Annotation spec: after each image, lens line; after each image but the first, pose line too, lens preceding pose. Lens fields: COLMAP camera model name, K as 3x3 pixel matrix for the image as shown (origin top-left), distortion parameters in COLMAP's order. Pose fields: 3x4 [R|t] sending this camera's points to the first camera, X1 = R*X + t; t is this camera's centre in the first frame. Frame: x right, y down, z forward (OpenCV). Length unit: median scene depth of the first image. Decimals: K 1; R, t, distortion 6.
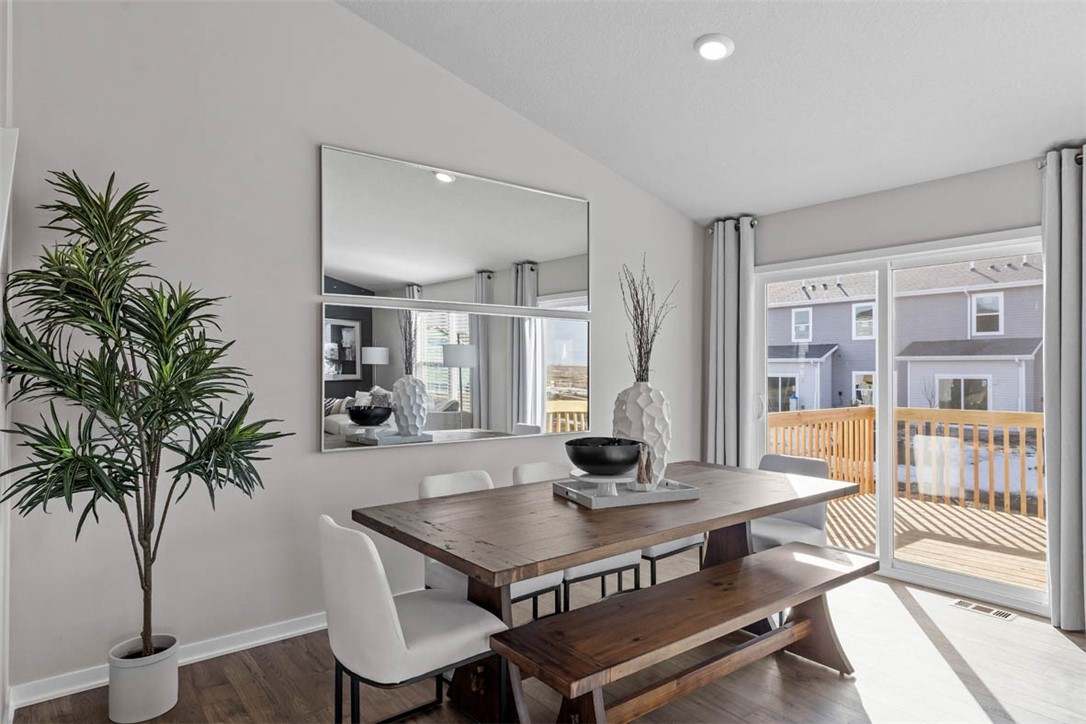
lens RADIAL K [[633.4, 0, 531.9], [0, 633.4, 367.0], [0, 0, 1]] dist [0.004838, -0.000897]
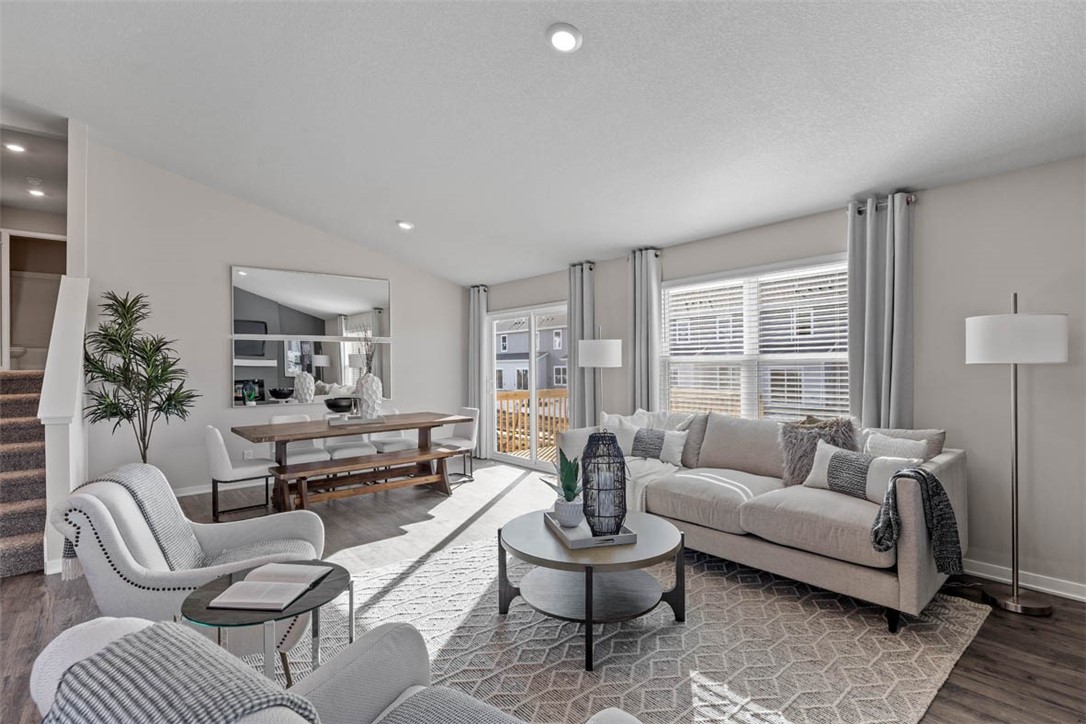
lens RADIAL K [[511.9, 0, 536.3], [0, 511.9, 364.9], [0, 0, 1]] dist [-0.012042, 0.000798]
pose [[0.998874, -0.012028, 0.045884, 0.795437], [0.011997, 0.999928, 0.000946, -0.001028], [-0.045892, -0.000394, 0.998946, -1.000533]]
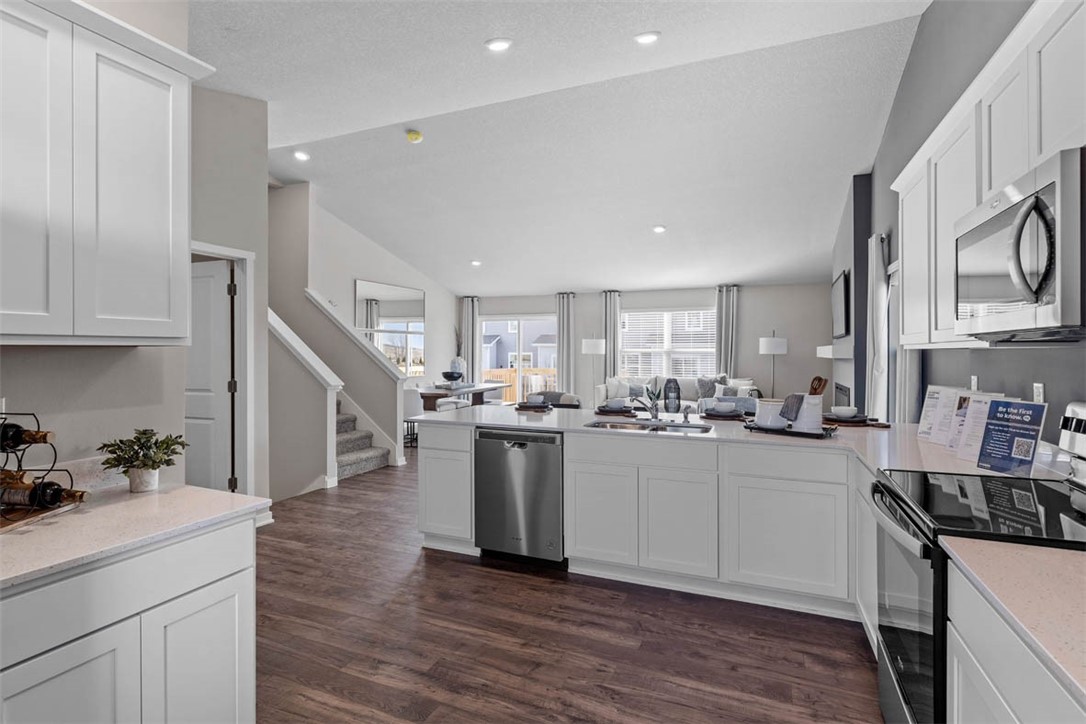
lens RADIAL K [[531.2, 0, 539.0], [0, 531.2, 346.8], [0, 0, 1]] dist [-0.004847, -0.001580]
pose [[0.864046, 0.003039, 0.503403, -1.088249], [-0.000440, 0.999986, -0.005280, -0.017963], [-0.503412, 0.004340, 0.864035, -2.103138]]
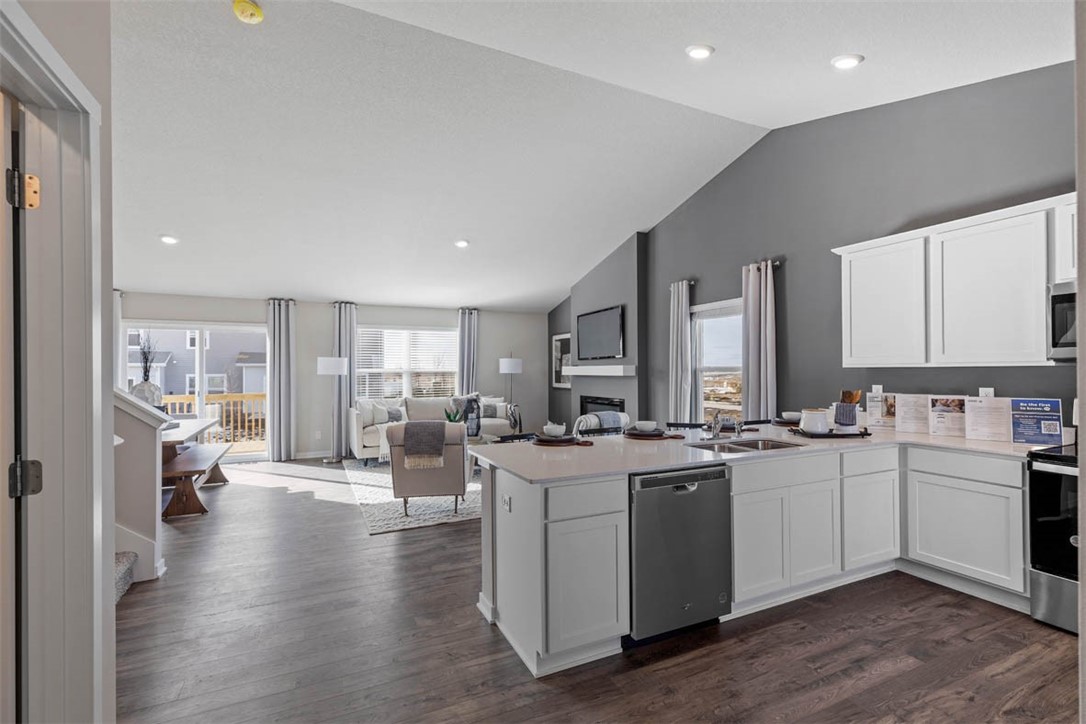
lens RADIAL K [[487.0, 0, 545.8], [0, 487.0, 366.9], [0, 0, 1]] dist [0.006055, -0.000552]
pose [[0.195867, 0.003649, 0.980624, -1.464683], [0.004014, 0.999982, -0.004523, -0.017603], [-0.980622, 0.004822, 0.195849, -0.871999]]
